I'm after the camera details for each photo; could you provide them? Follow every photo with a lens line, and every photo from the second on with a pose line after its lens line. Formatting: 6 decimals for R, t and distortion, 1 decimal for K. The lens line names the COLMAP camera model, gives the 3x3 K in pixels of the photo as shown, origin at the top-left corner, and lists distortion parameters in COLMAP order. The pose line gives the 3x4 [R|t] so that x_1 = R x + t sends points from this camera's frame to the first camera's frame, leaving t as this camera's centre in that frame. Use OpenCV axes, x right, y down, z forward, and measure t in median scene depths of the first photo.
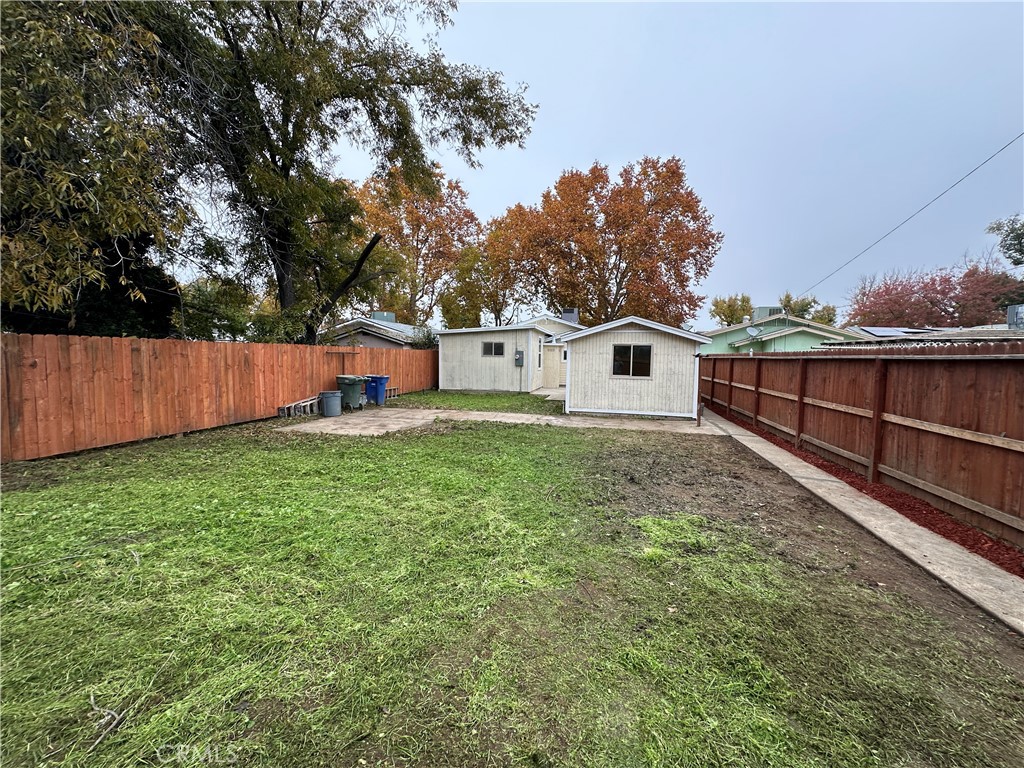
lens RADIAL K [[411.5, 0, 512.2], [0, 411.5, 381.6], [0, 0, 1]] dist [-0.003921, 0.000790]
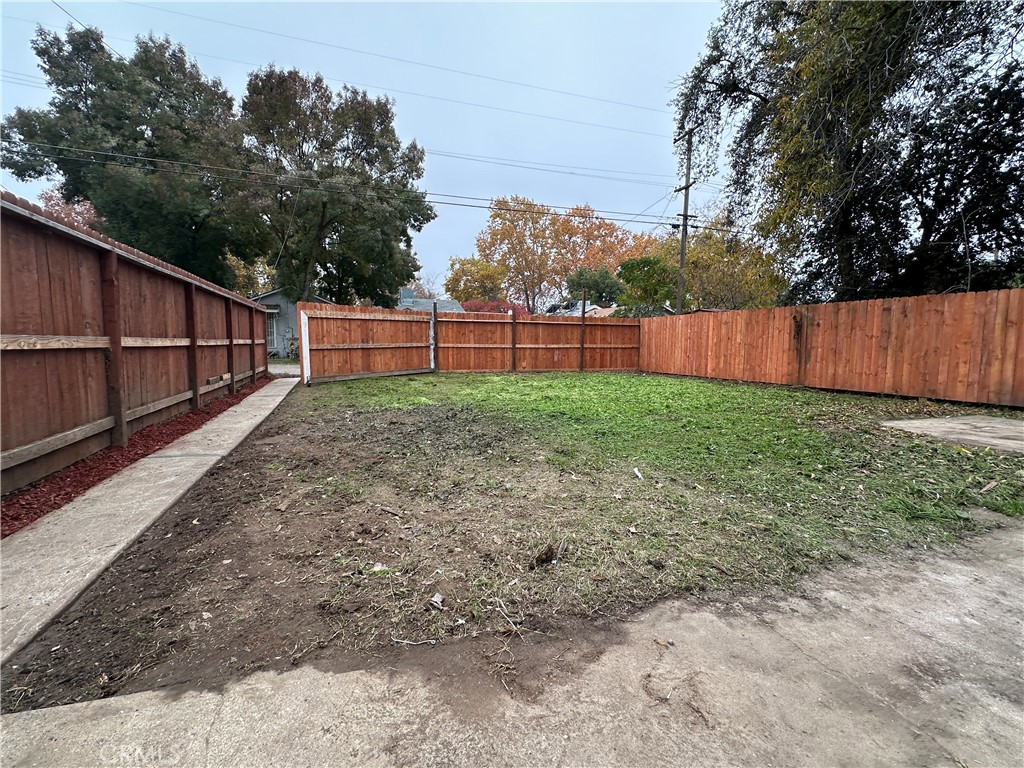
lens RADIAL K [[482.2, 0, 512.2], [0, 482.2, 387.1], [0, 0, 1]] dist [-0.000142, -0.000422]
pose [[-0.831190, 0.025715, -0.555394, 0.593725], [-0.057450, 0.989611, 0.131797, 0.014023], [0.553013, 0.141455, -0.821077, 1.474691]]
